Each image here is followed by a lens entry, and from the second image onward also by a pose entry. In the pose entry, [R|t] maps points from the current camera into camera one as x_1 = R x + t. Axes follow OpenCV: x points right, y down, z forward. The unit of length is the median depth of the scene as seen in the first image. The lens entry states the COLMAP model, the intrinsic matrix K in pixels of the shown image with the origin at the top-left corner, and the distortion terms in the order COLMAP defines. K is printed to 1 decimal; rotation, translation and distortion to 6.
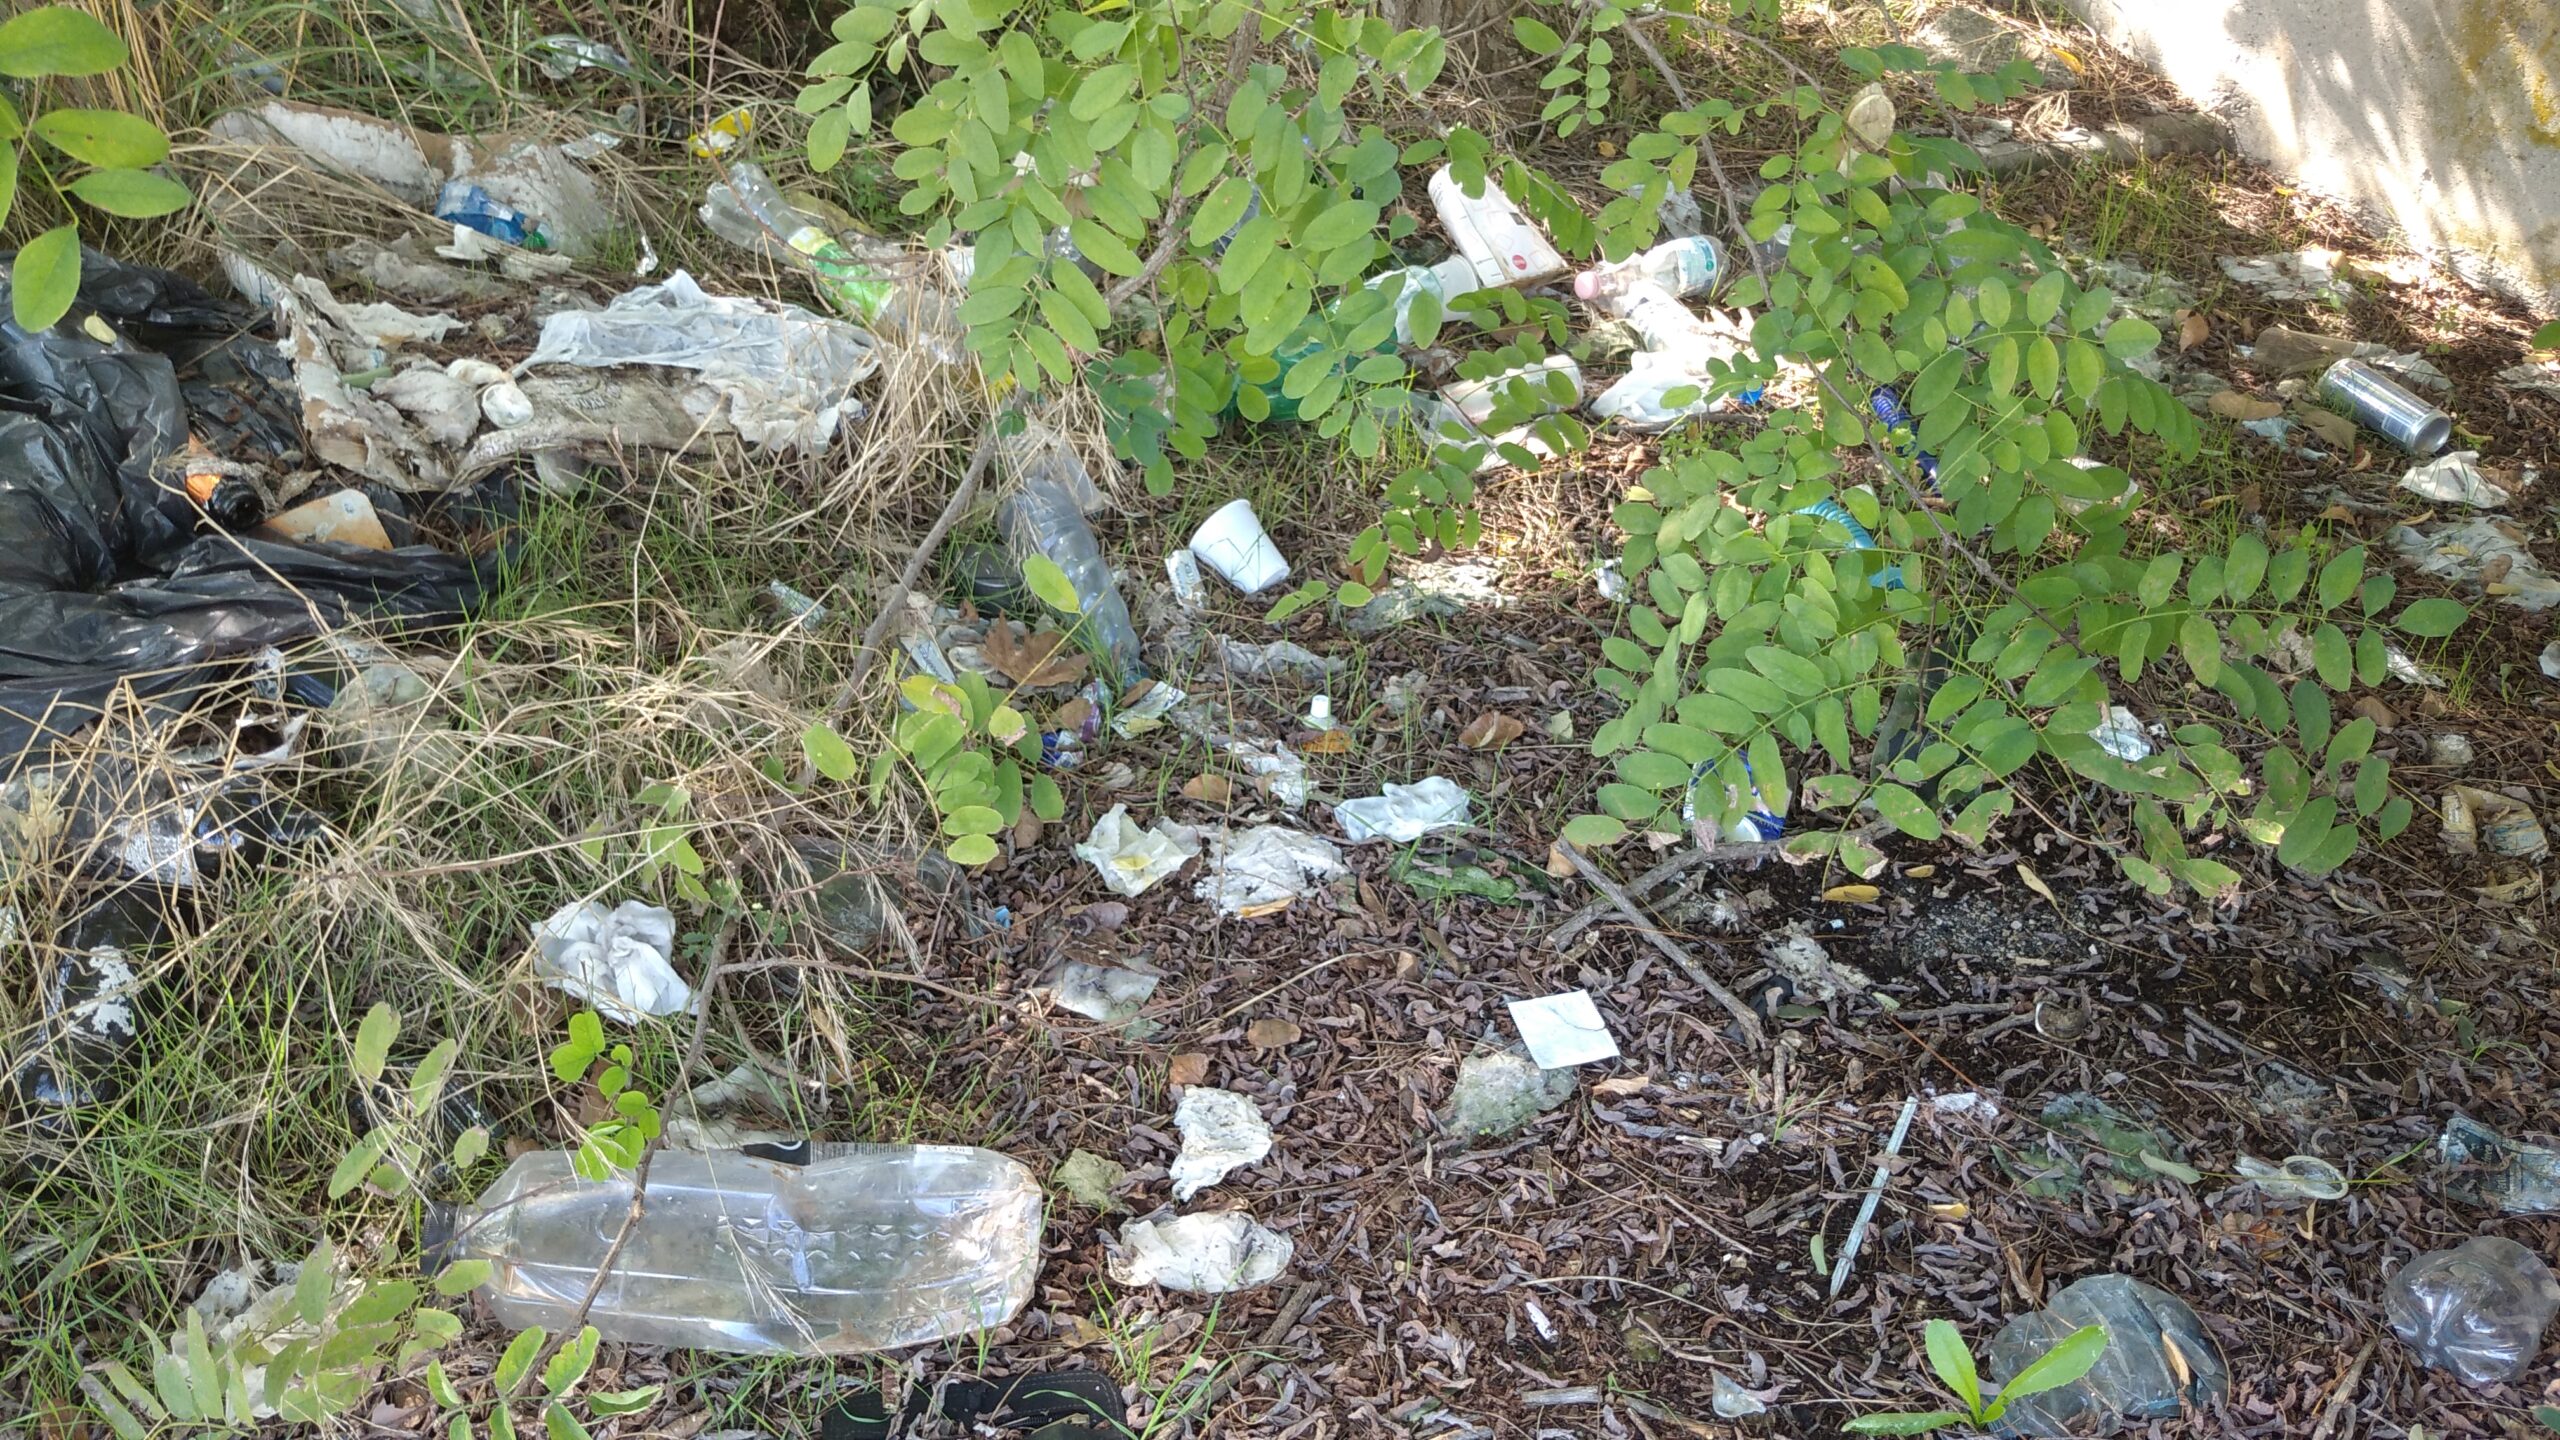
lens RADIAL K [[2172.8, 0, 1292.6], [0, 2172.8, 720.2], [0, 0, 1]] dist [0.090794, -0.202890]
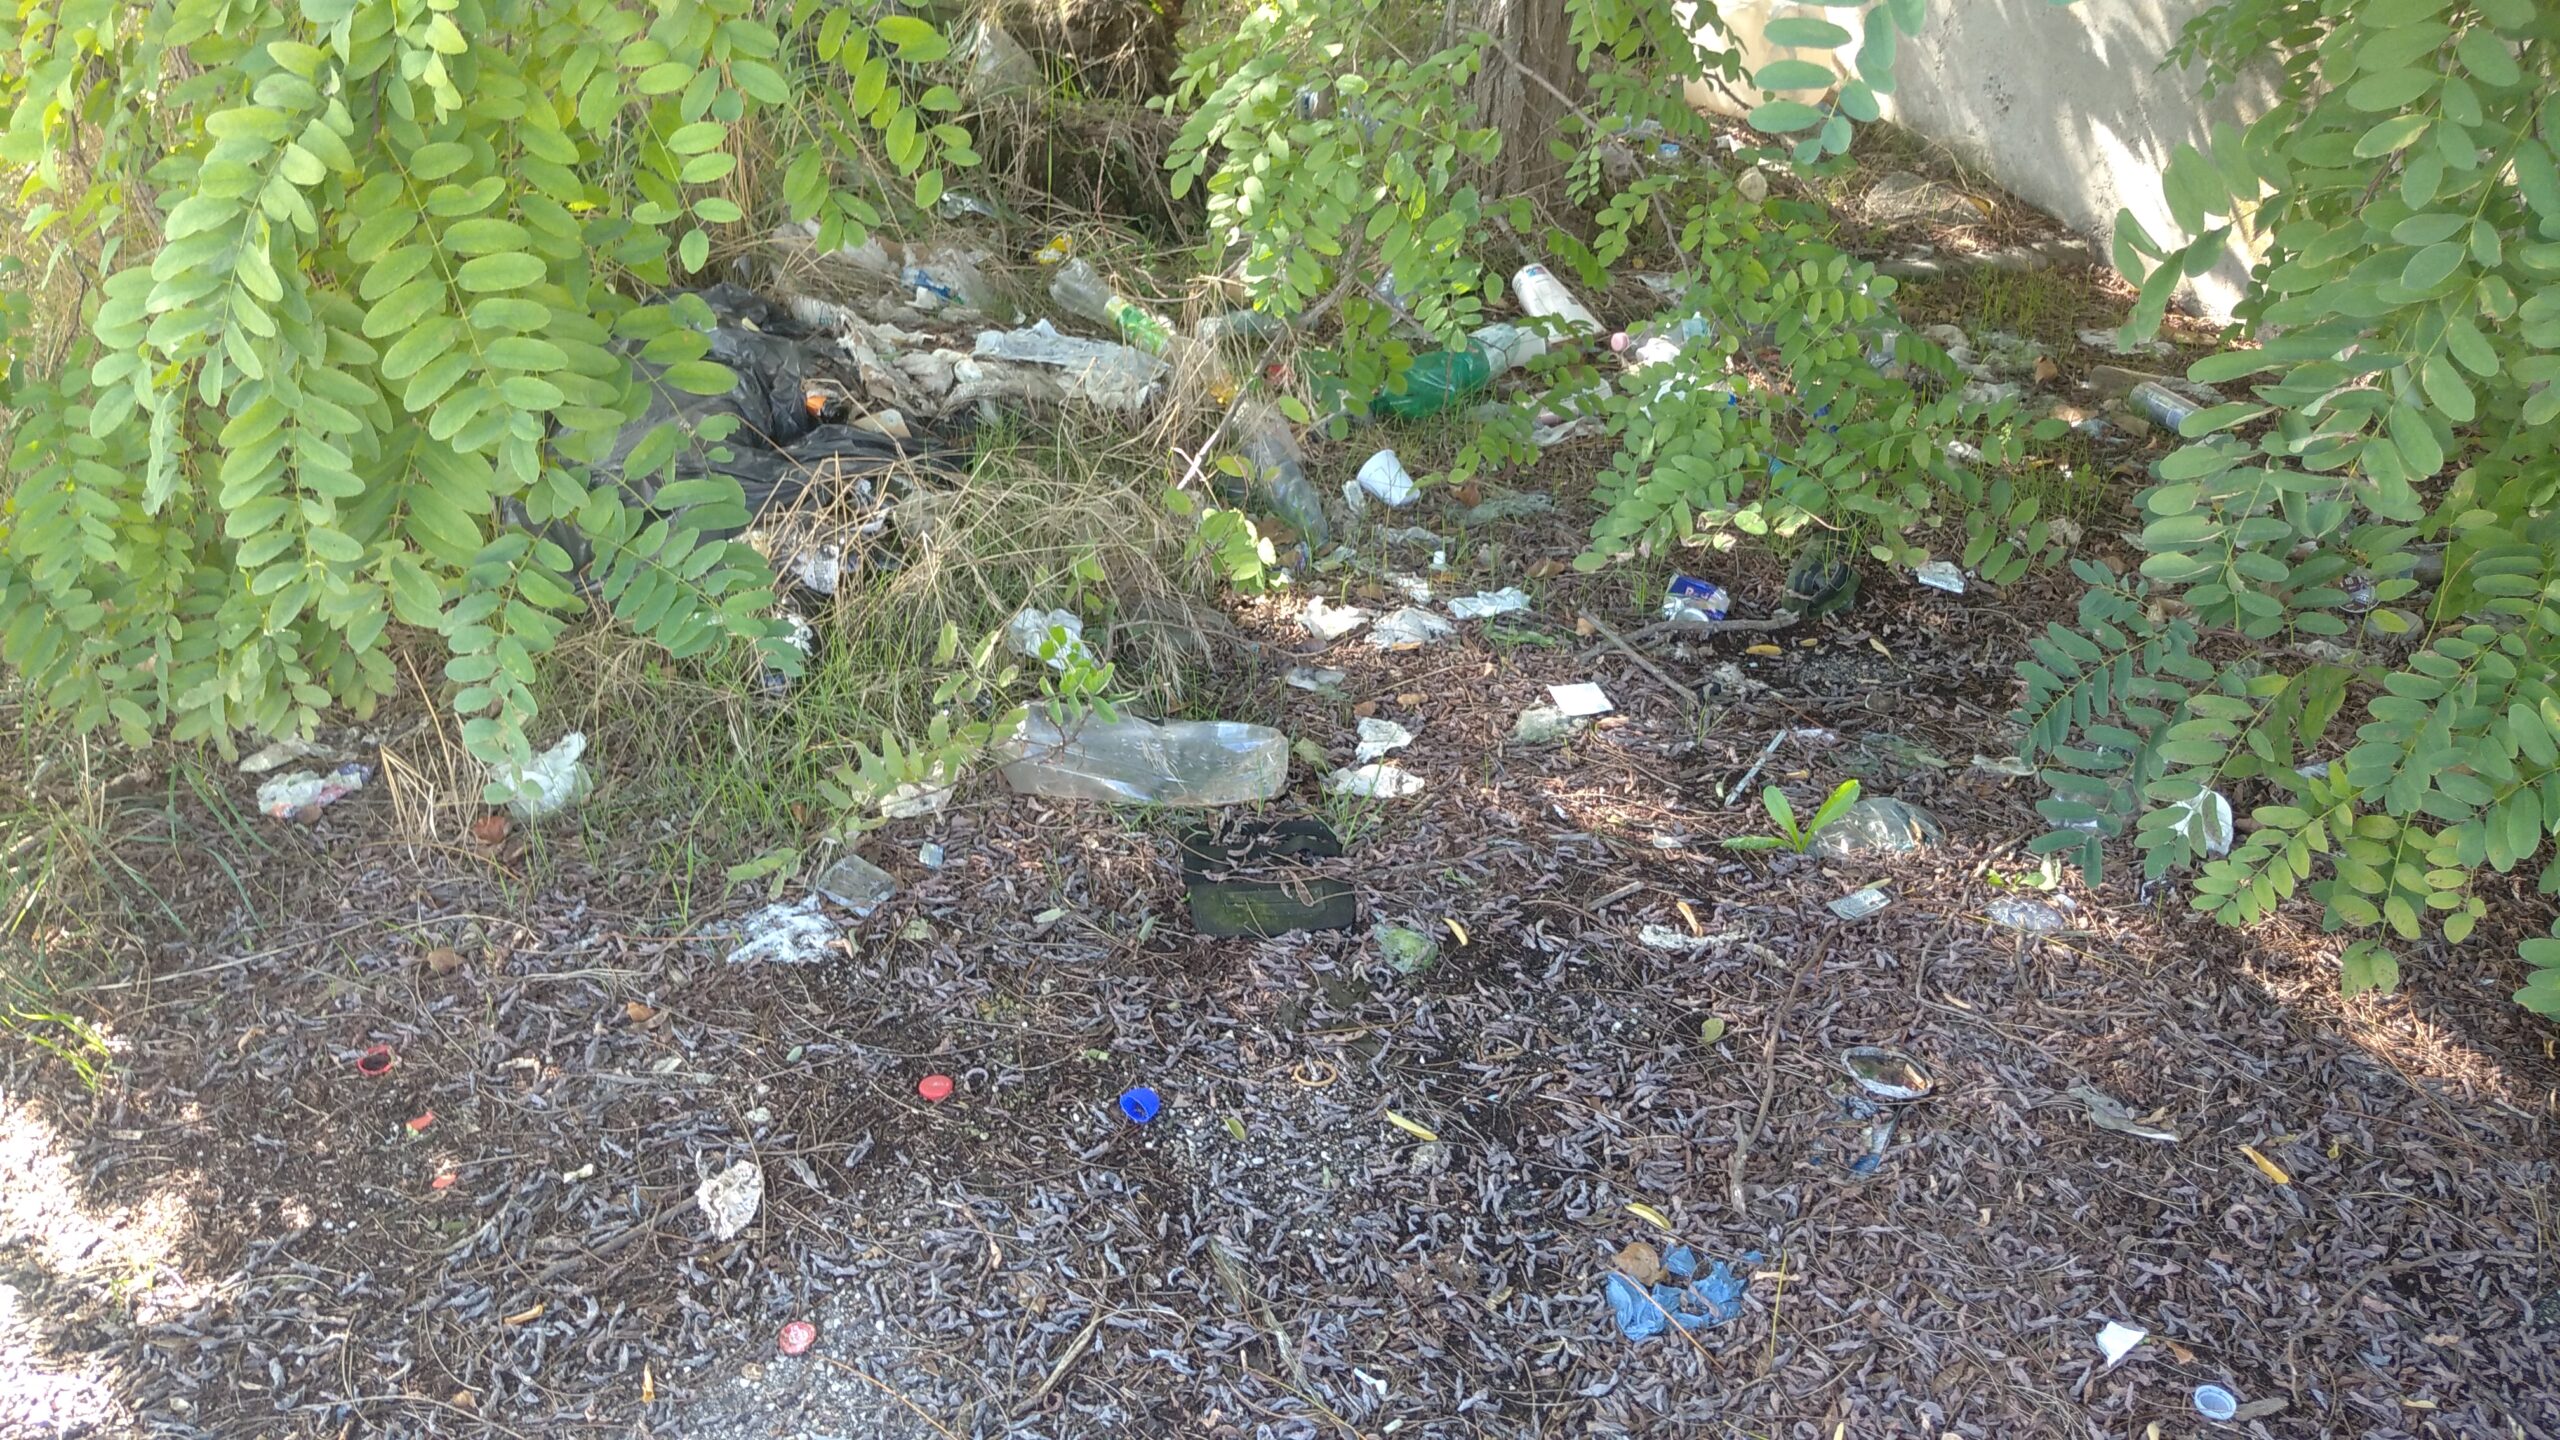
lens RADIAL K [[2112.6, 0, 1277.6], [0, 2112.6, 701.2], [0, 0, 1]] dist [0.086328, -0.157694]
pose [[0.997698, -0.005786, -0.067559, -0.001982], [-0.001924, 0.993536, -0.113502, 0.314647], [0.067779, 0.113371, 0.991238, -0.635980]]
